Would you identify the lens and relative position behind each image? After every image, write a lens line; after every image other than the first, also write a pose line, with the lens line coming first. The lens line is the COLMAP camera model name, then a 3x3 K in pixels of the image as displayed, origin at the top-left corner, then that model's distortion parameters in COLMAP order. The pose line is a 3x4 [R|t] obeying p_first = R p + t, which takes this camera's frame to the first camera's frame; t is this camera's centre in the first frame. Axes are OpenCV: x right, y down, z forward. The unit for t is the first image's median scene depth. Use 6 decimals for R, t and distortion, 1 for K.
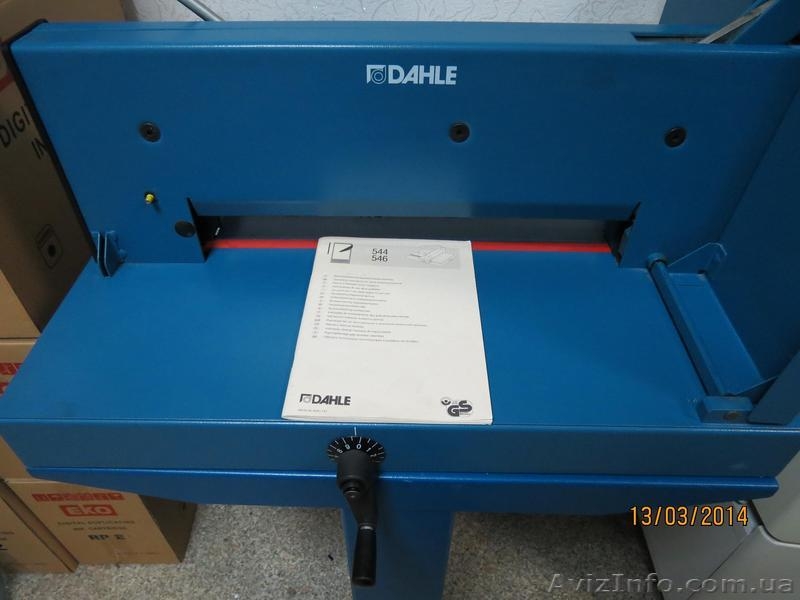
lens RADIAL K [[566.3, 0, 400.5], [0, 566.3, 295.1], [0, 0, 1]] dist [-0.017447, 0.000628]
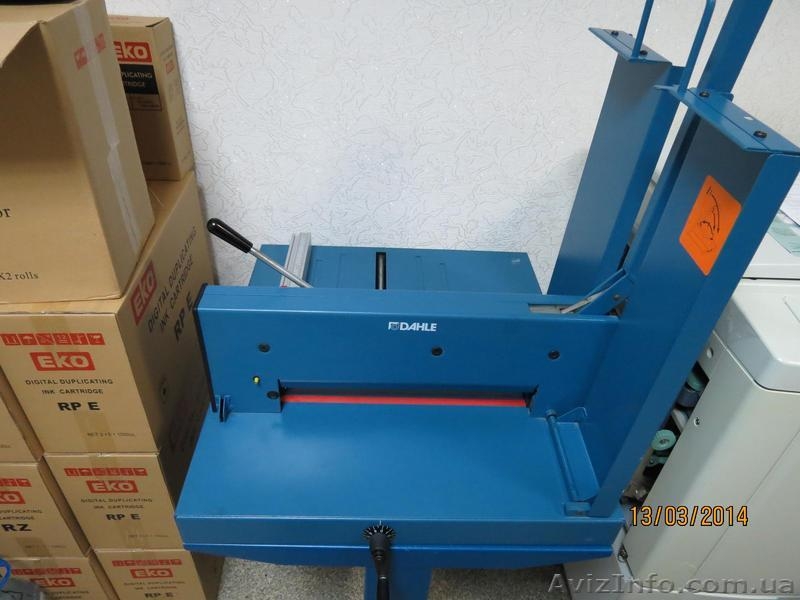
lens RADIAL K [[566.3, 0, 404.5], [0, 566.3, 292.2], [0, 0, 1]] dist [-0.017447, 0.000628]
pose [[0.997841, 0.018639, 0.062976, -0.103947], [-0.012144, 0.994710, -0.101998, -0.252807], [-0.064544, 0.101013, 0.992789, -0.718453]]
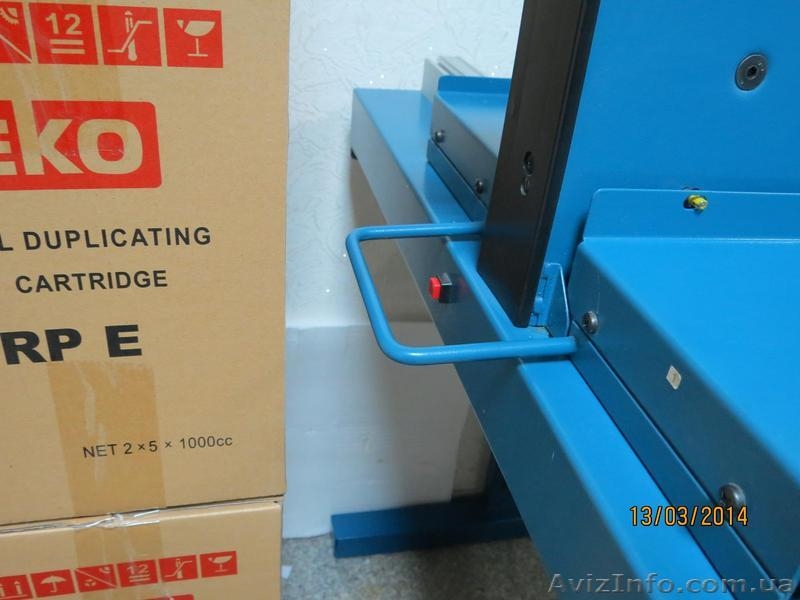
lens RADIAL K [[685.3, 0, 401.6], [0, 685.3, 298.0], [0, 0, 1]] dist [-0.015164, -0.015398]
pose [[0.972094, -0.033422, 0.232199, -0.834227], [0.079608, 0.978063, -0.192499, 0.034654], [-0.220671, 0.205612, 0.953430, 0.417024]]
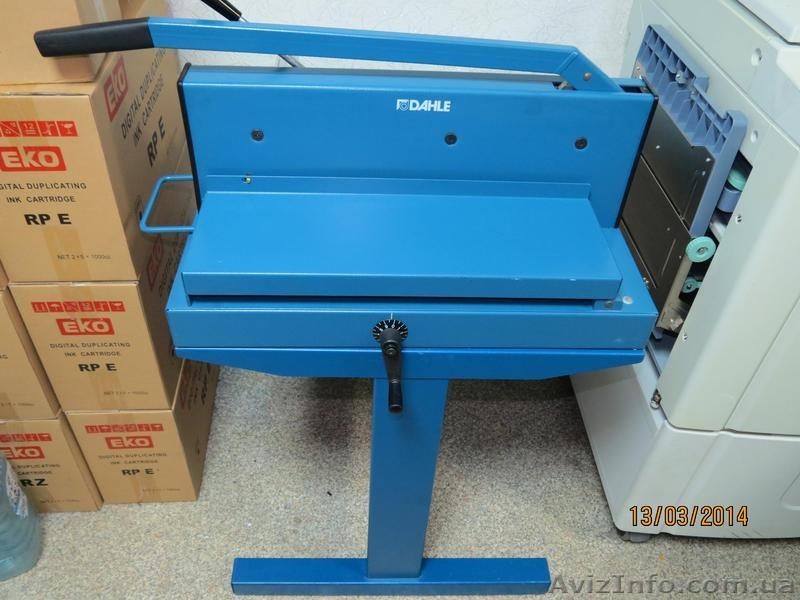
lens RADIAL K [[685.3, 0, 405.3], [0, 685.3, 283.4], [0, 0, 1]] dist [-0.015164, -0.015398]
pose [[0.997189, -0.000922, 0.074919, -0.152906], [0.002881, 0.999657, -0.026046, 0.156954], [-0.074869, 0.026189, 0.996849, -0.826050]]
